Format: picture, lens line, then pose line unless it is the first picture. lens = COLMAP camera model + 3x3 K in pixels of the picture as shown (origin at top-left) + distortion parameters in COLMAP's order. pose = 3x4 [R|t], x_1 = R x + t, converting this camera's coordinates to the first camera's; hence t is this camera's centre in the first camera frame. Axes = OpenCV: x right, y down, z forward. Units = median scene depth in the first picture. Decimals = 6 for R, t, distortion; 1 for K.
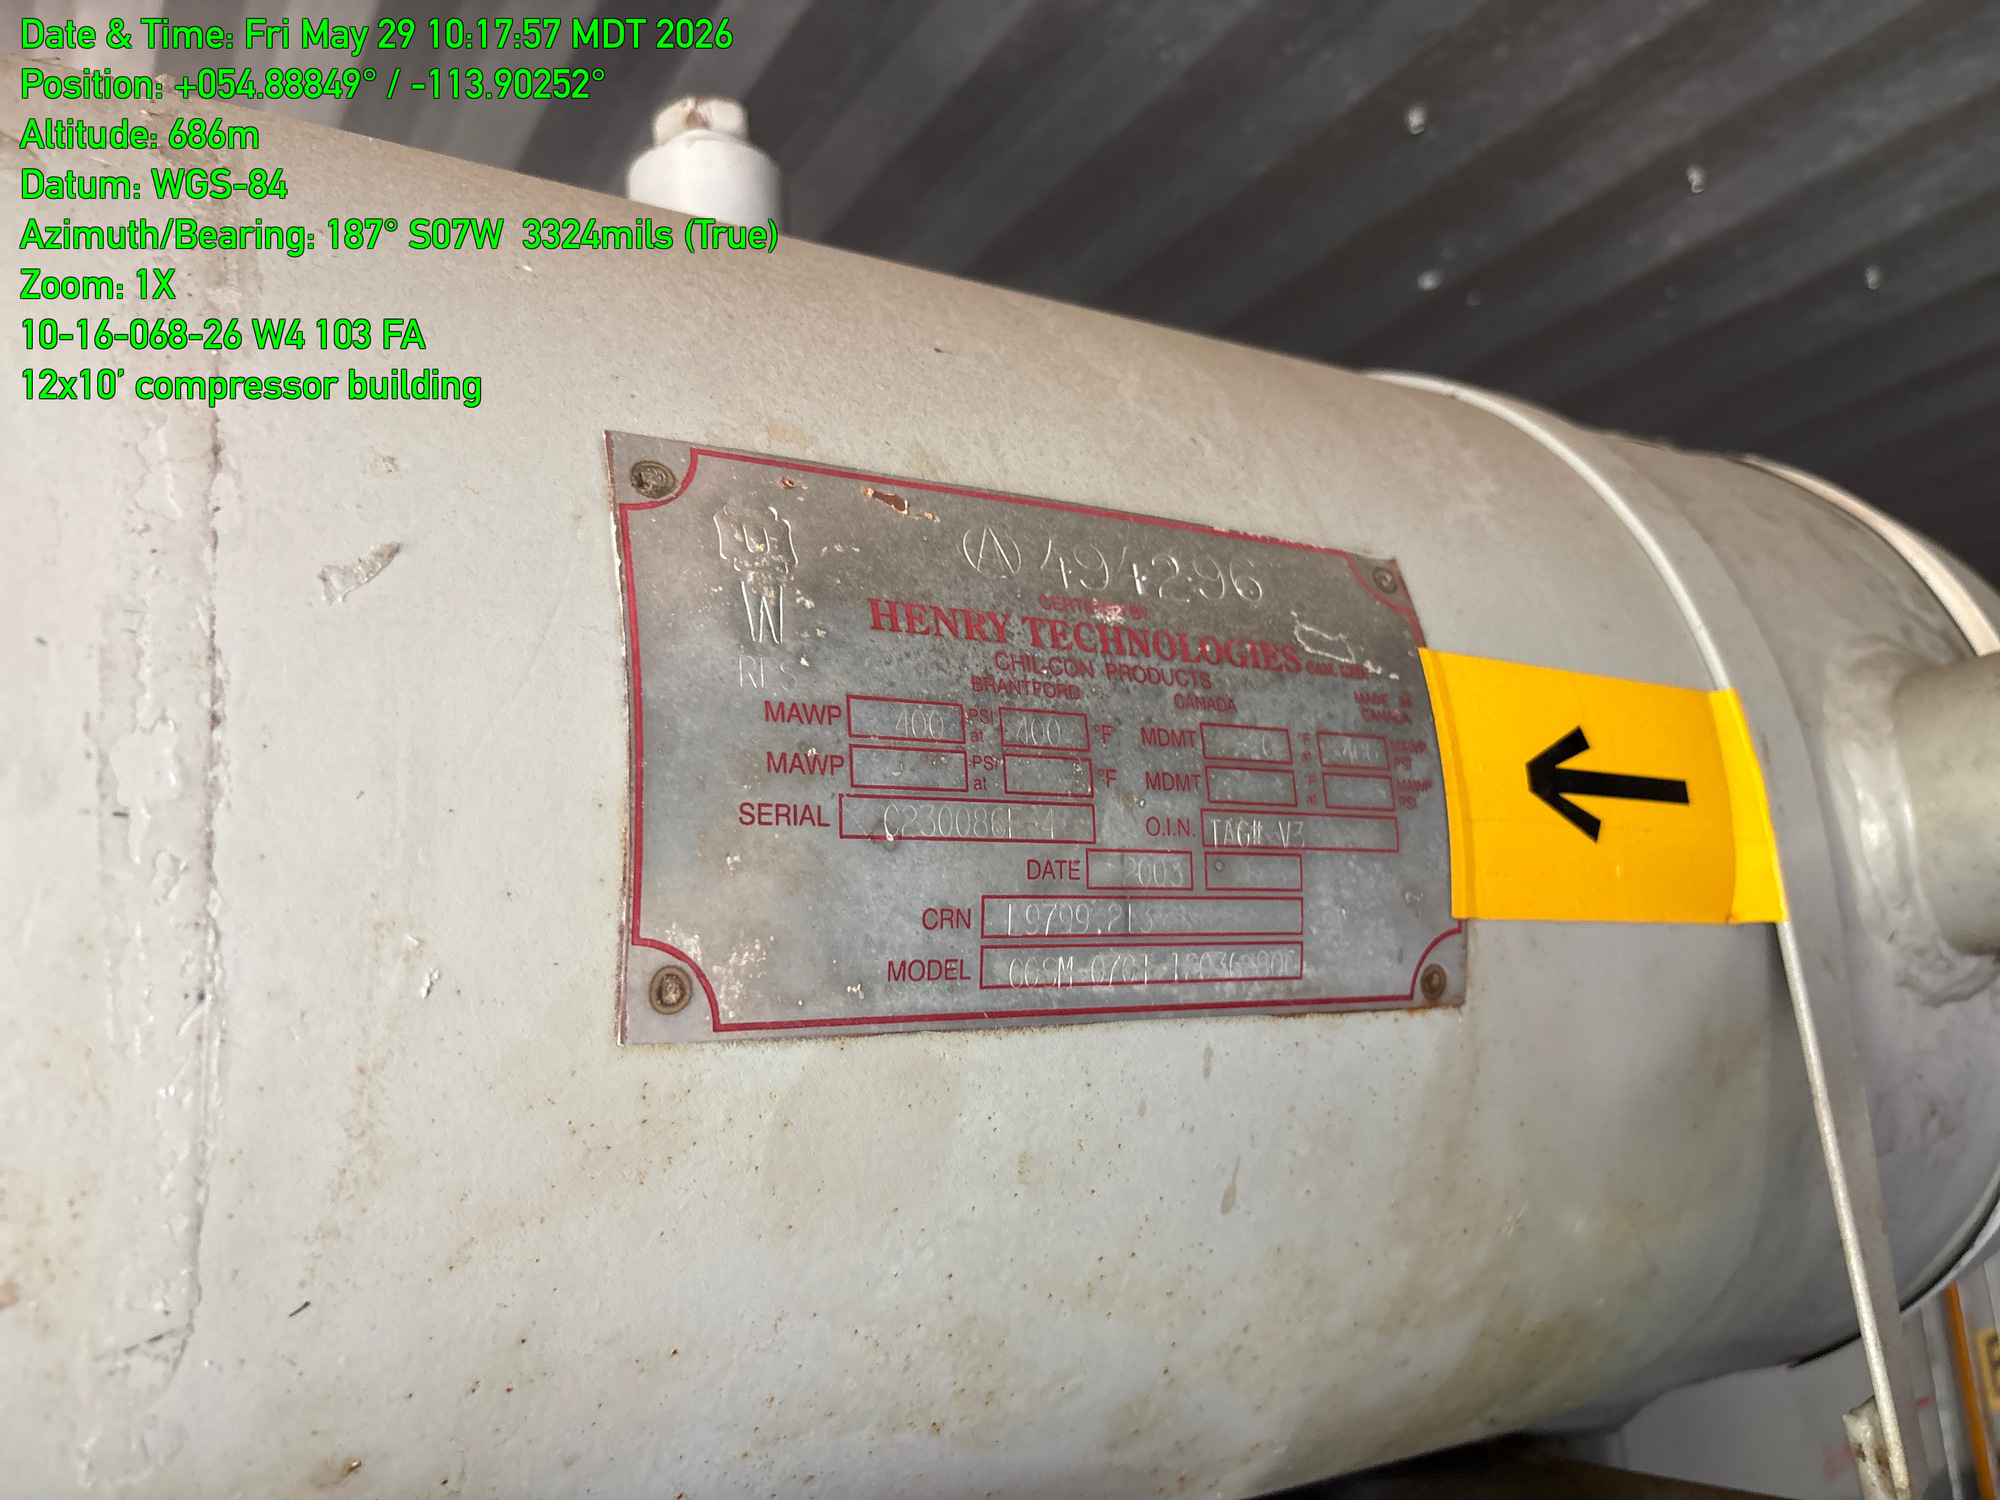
lens RADIAL K [[1525.0, 0, 1008.0], [0, 1525.0, 743.6], [0, 0, 1]] dist [0.038885, -0.030720]
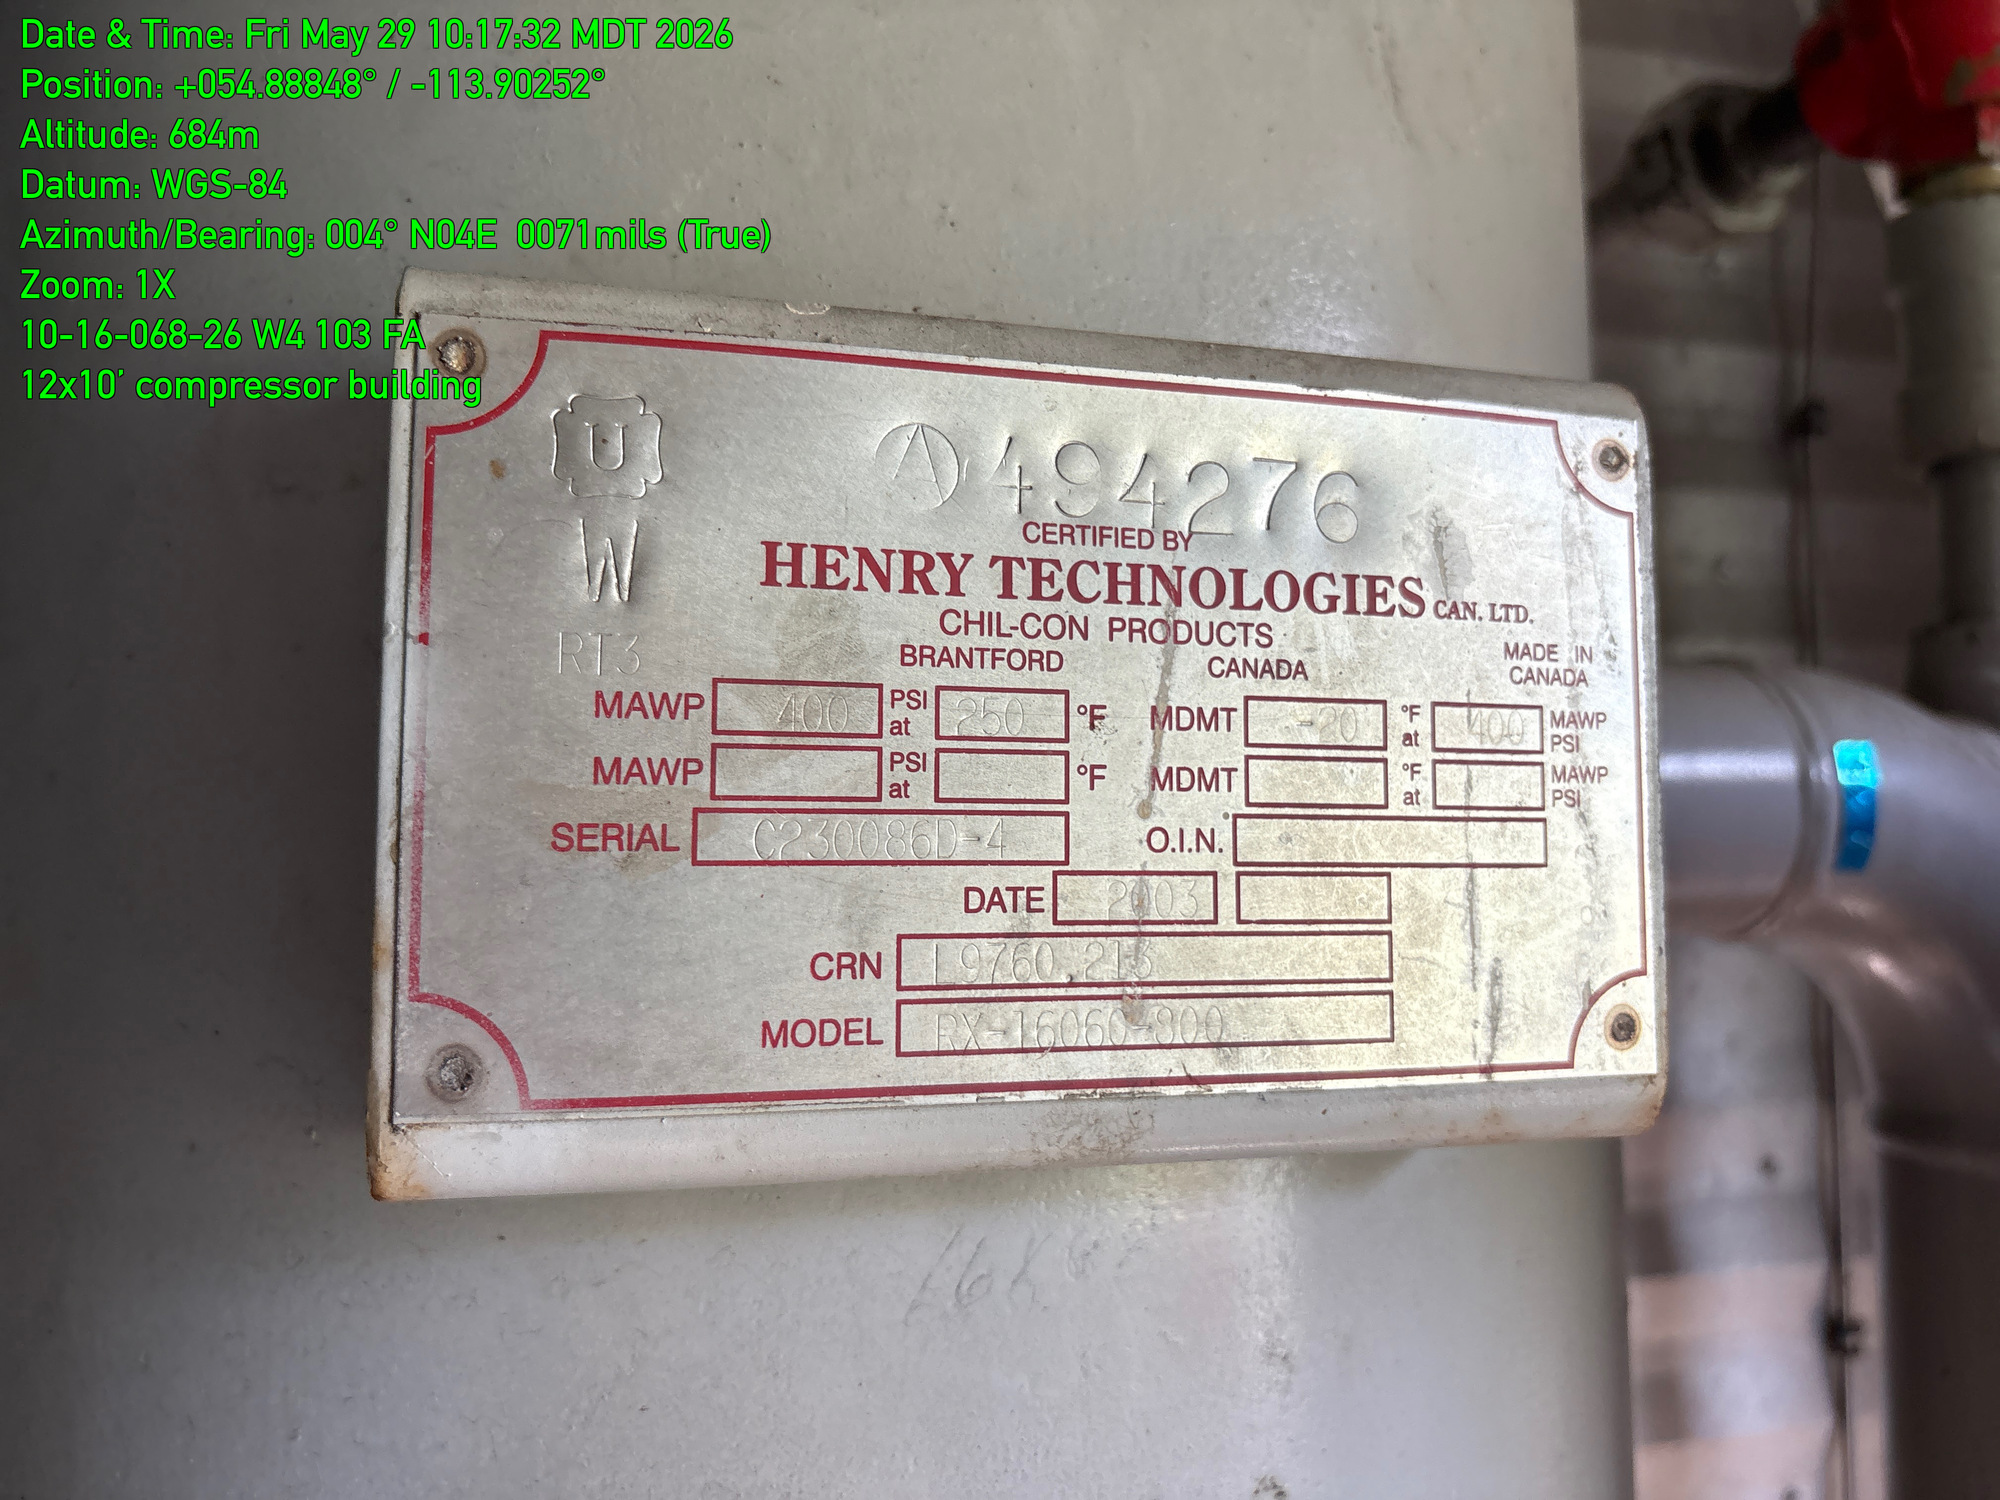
lens RADIAL K [[1525.0, 0, 1008.0], [0, 1525.0, 743.6], [0, 0, 1]] dist [0.038885, -0.030720]
pose [[0.989421, -0.003939, 0.145021, -0.085020], [0.006609, 0.999817, -0.017935, 0.019283], [-0.144924, 0.018704, 0.989266, 0.257936]]
